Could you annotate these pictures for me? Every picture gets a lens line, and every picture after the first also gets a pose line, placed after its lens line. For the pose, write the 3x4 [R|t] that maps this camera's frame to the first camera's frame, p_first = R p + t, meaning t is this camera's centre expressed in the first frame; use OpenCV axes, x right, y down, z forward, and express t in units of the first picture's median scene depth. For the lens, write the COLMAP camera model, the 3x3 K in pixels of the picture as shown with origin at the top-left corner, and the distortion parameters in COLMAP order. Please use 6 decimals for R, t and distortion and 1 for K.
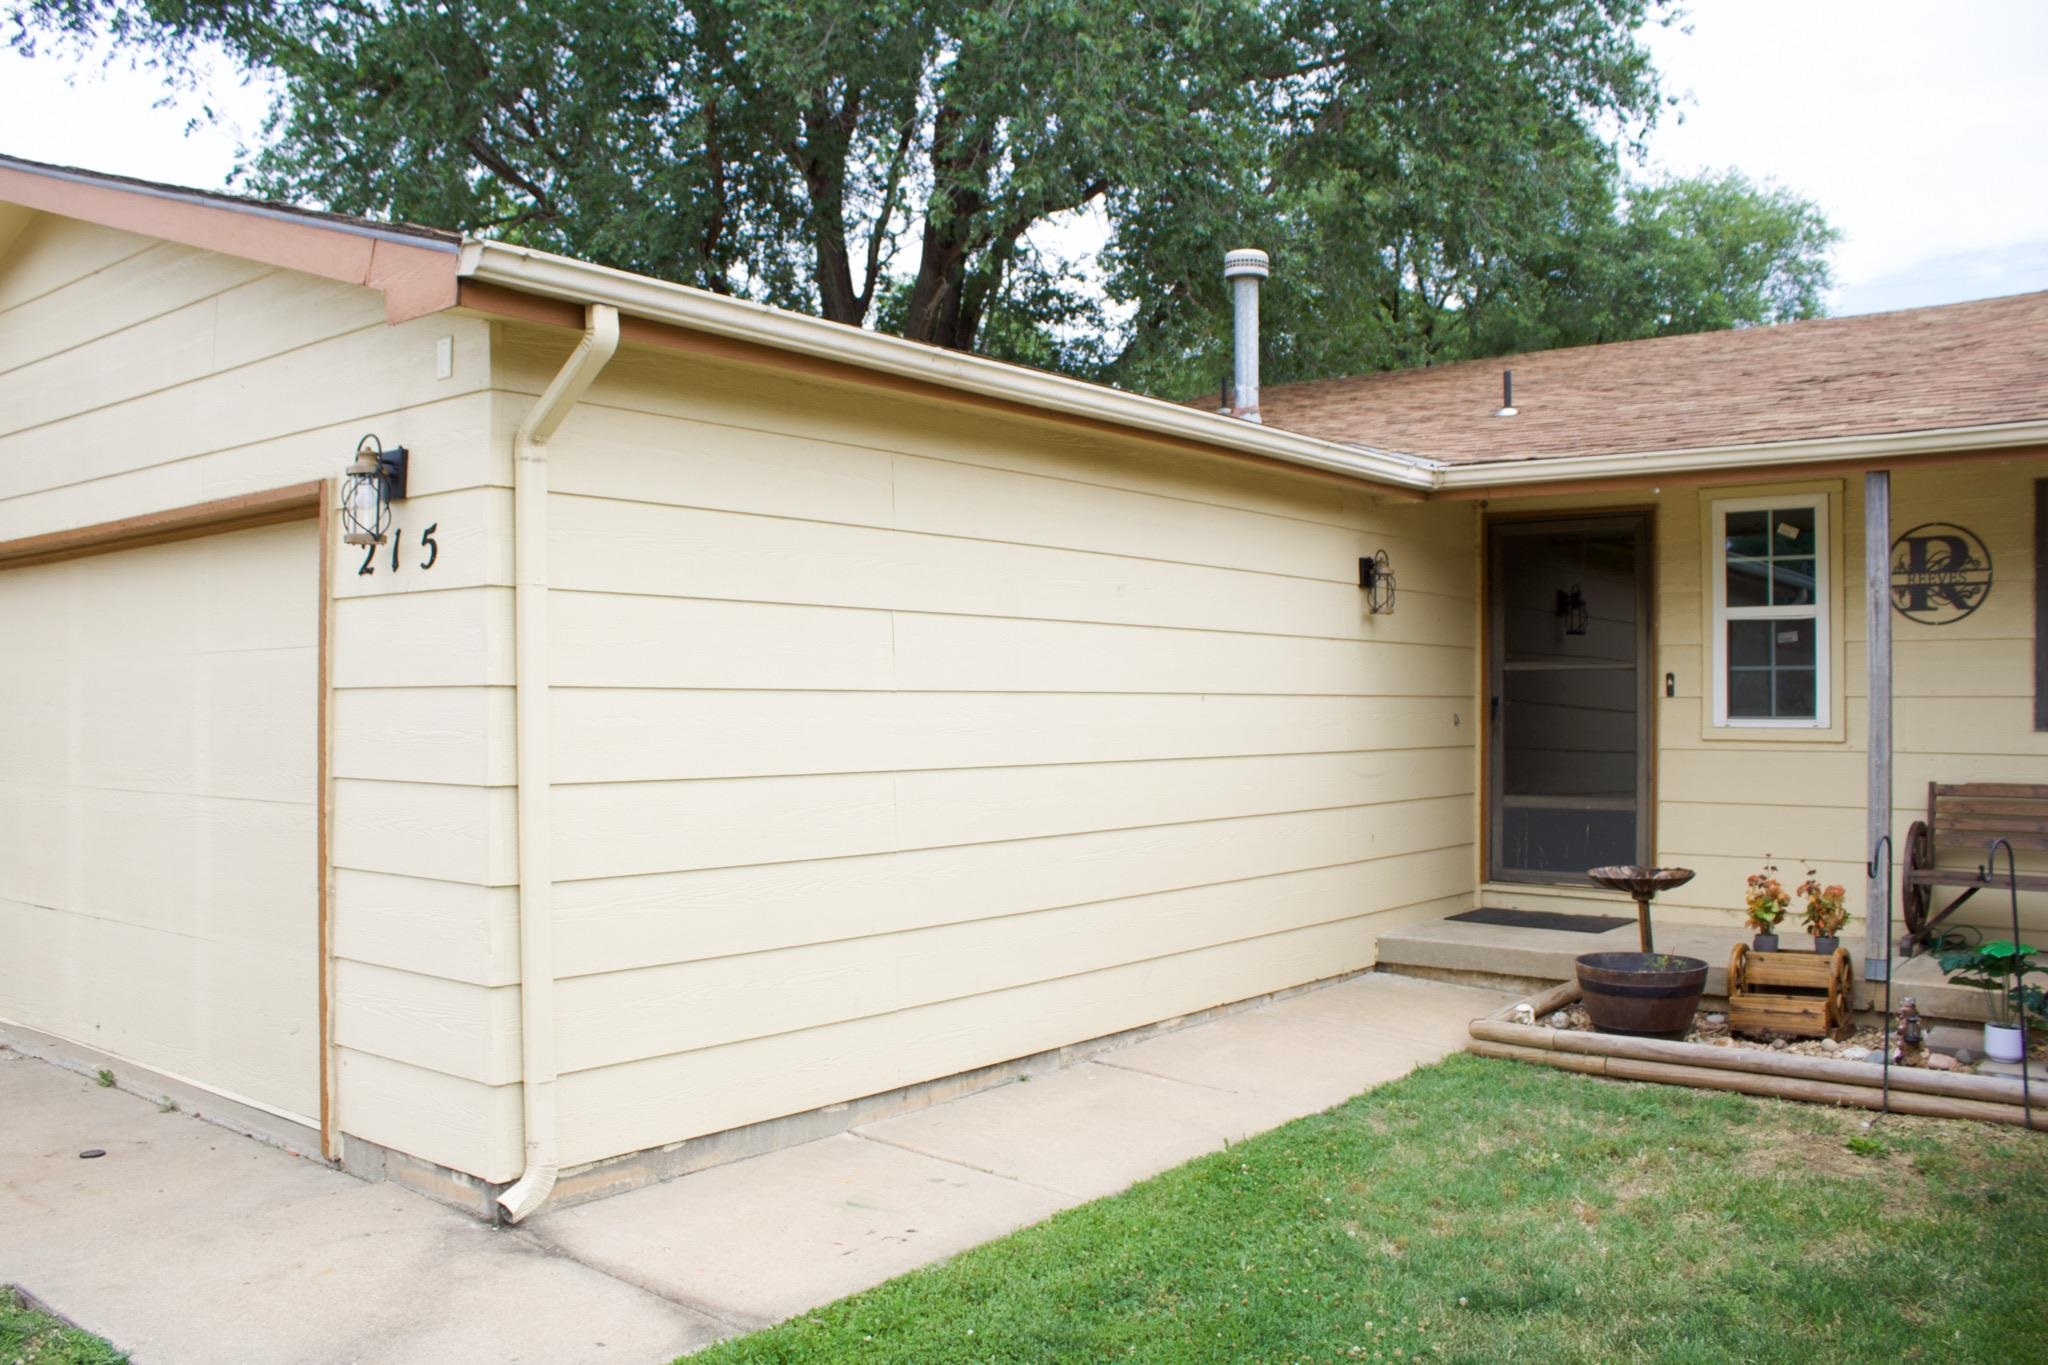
lens RADIAL K [[1697.7, 0, 1011.5], [0, 1697.7, 696.5], [0, 0, 1]] dist [-0.168473, 0.141017]
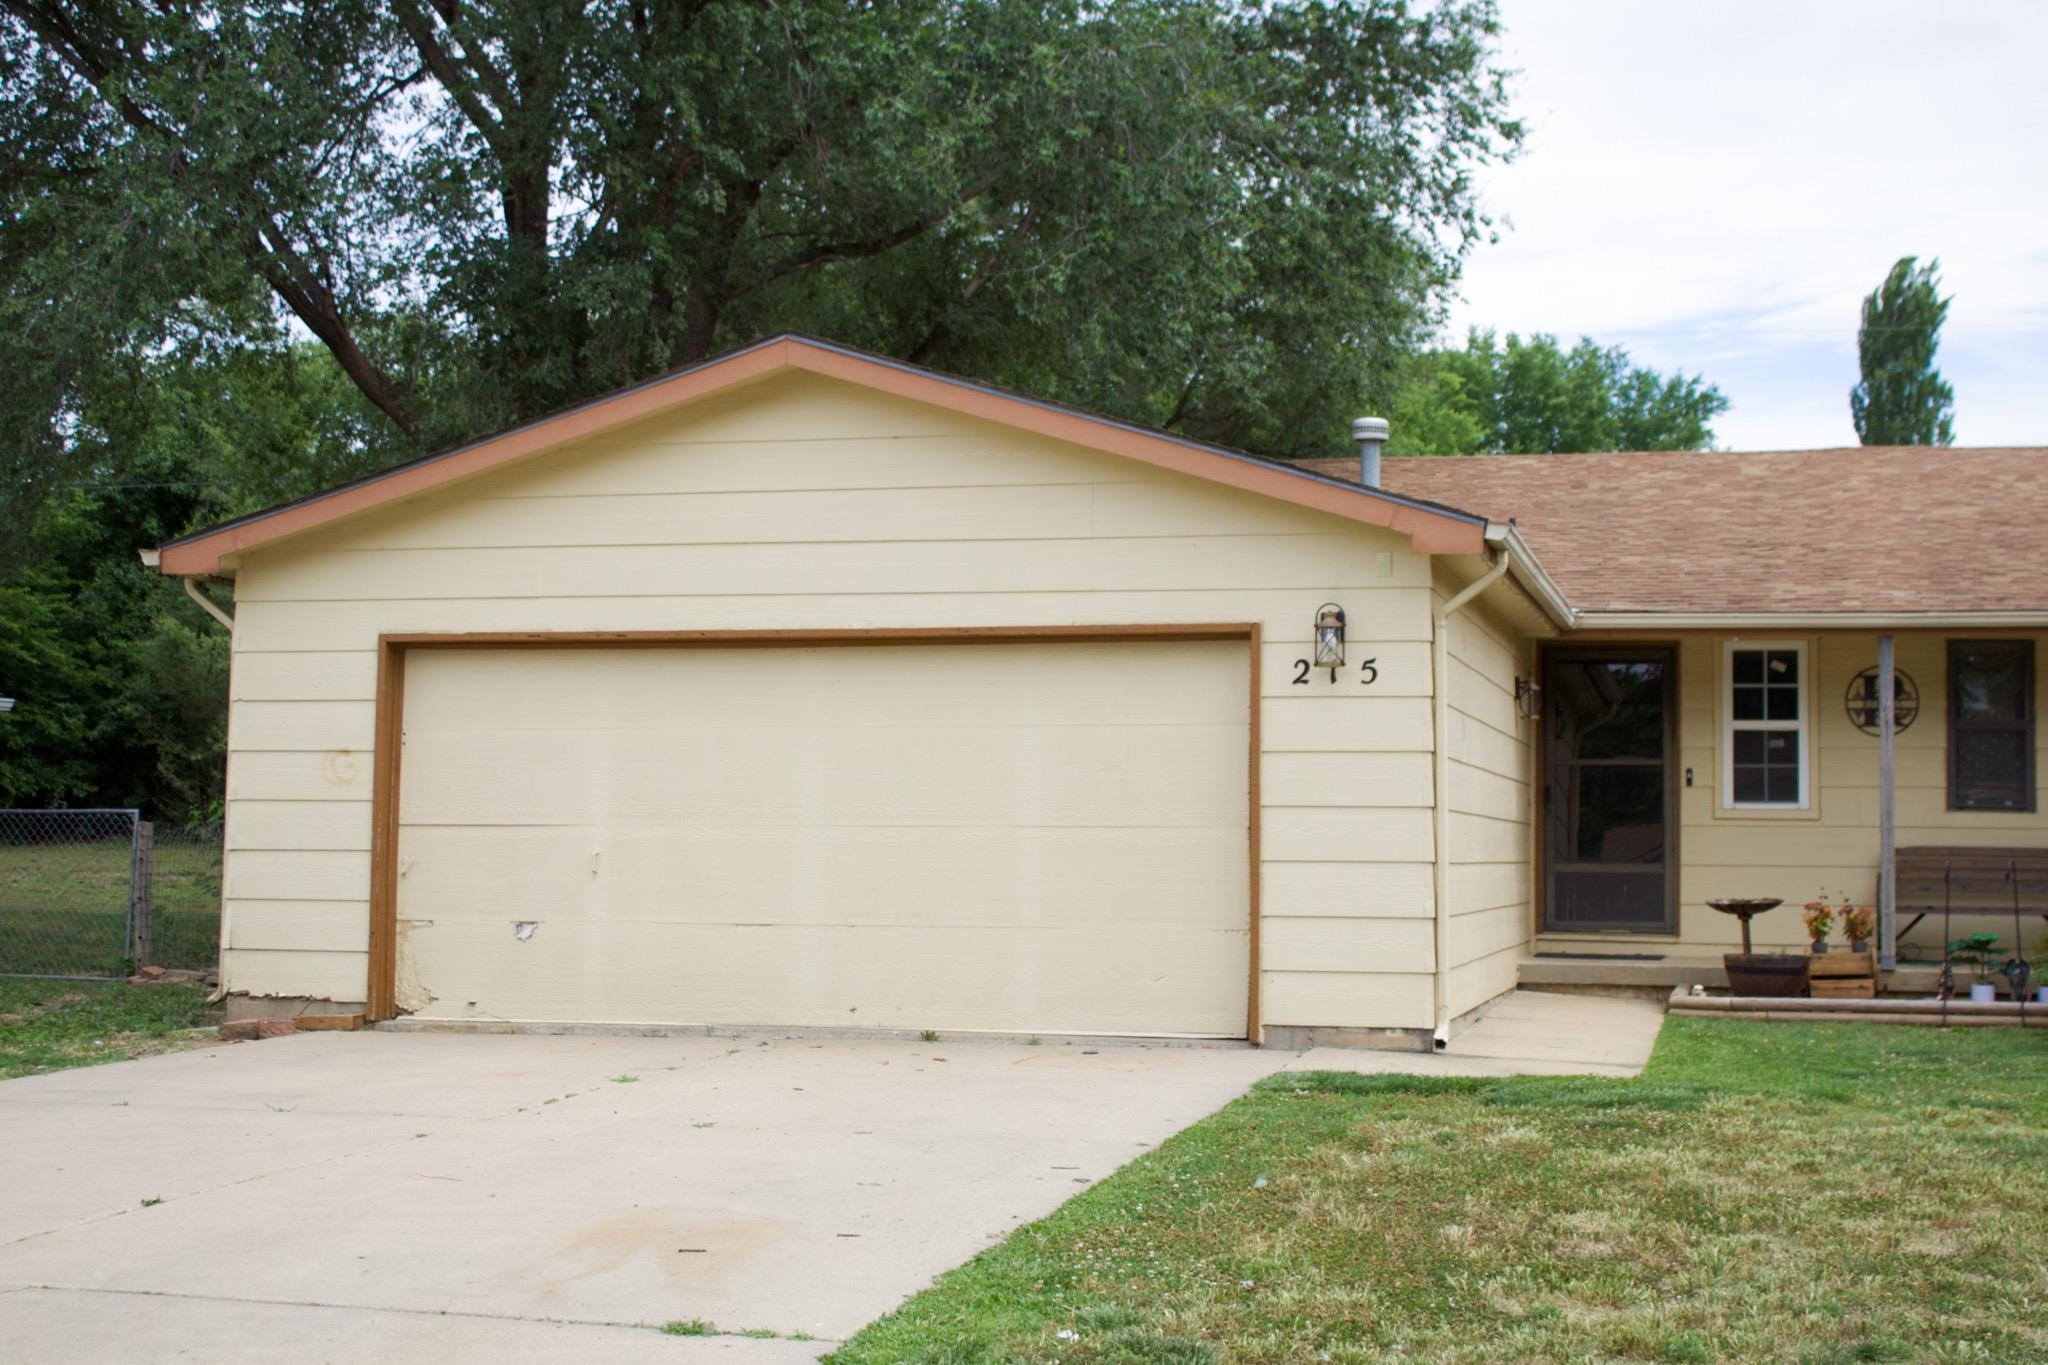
lens RADIAL K [[2878.2, 0, 1024.0], [0, 2878.2, 682.5], [0, 0, 1]] dist [-0.057147, -0.043097]
pose [[0.904156, 0.034128, 0.425838, -1.169496], [-0.011551, 0.998392, -0.055489, 0.055816], [-0.427047, 0.045252, 0.903096, -0.936312]]
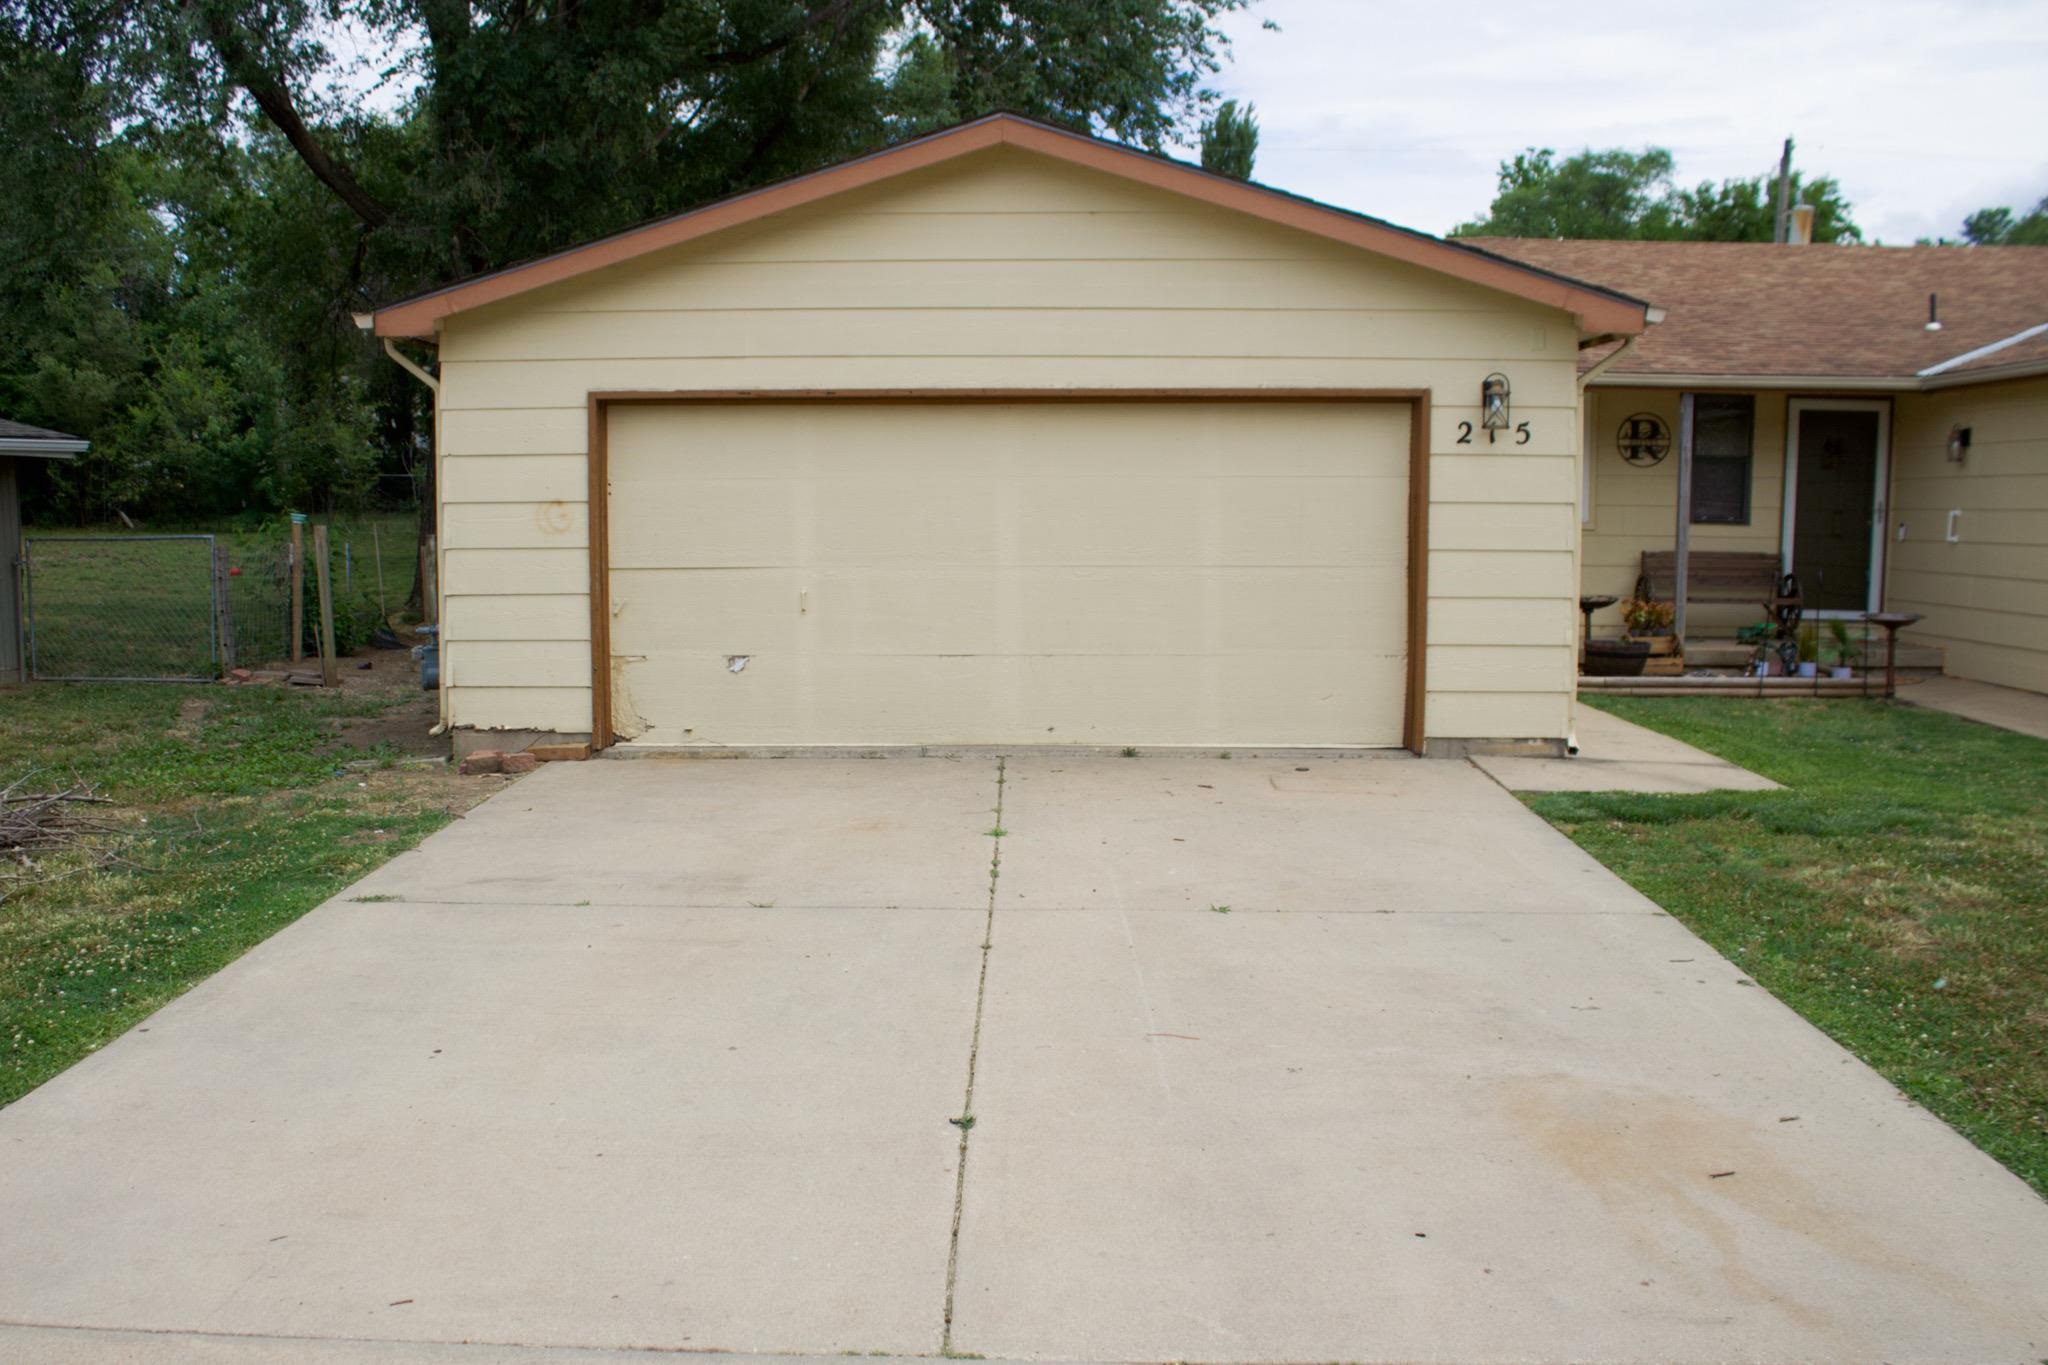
lens RADIAL K [[1909.8, 0, 911.8], [0, 1909.8, 739.6], [0, 0, 1]] dist [-0.191022, 0.188899]
pose [[0.808201, -0.074841, 0.584131, -1.368687], [-0.001039, 0.991709, 0.128500, -0.006880], [-0.588905, -0.104461, 0.801423, -0.247507]]
